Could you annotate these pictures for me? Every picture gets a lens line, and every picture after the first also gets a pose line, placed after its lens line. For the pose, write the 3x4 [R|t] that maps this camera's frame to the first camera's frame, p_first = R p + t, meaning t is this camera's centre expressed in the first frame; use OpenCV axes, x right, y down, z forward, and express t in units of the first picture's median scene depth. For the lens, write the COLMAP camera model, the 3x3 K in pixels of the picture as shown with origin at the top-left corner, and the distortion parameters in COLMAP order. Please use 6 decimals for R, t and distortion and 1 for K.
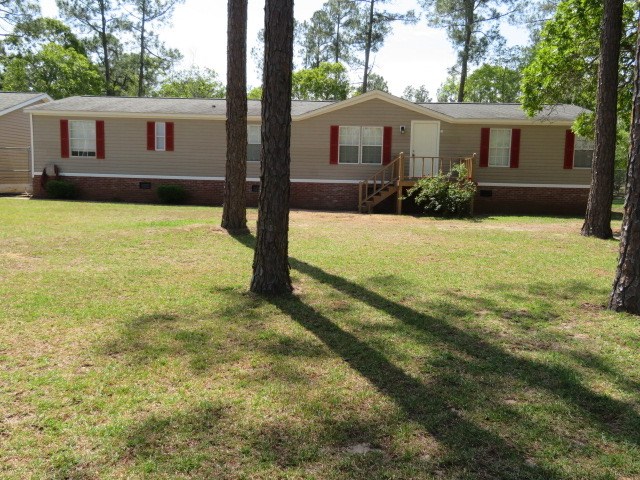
lens RADIAL K [[463.6, 0, 320.0], [0, 463.6, 240.0], [0, 0, 1]] dist [-0.002855, 0.000932]
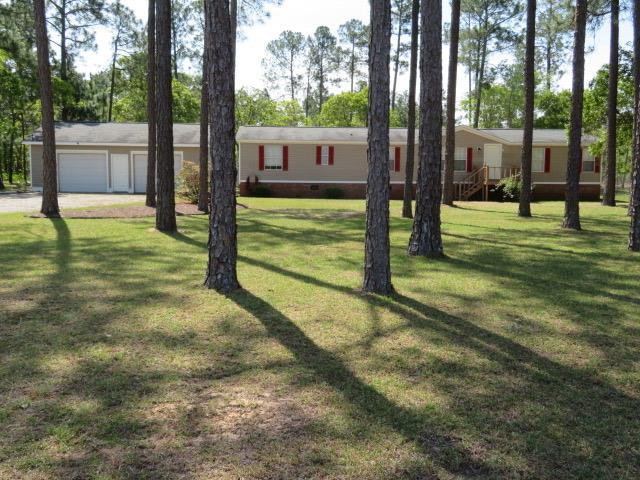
lens RADIAL K [[463.6, 0, 320.0], [0, 463.6, 240.0], [0, 0, 1]] dist [-0.002855, 0.000932]
pose [[0.997675, -0.026515, 0.062788, -0.462700], [0.026305, 0.999645, 0.004168, 0.051187], [-0.062876, -0.002507, 0.998018, -0.542083]]
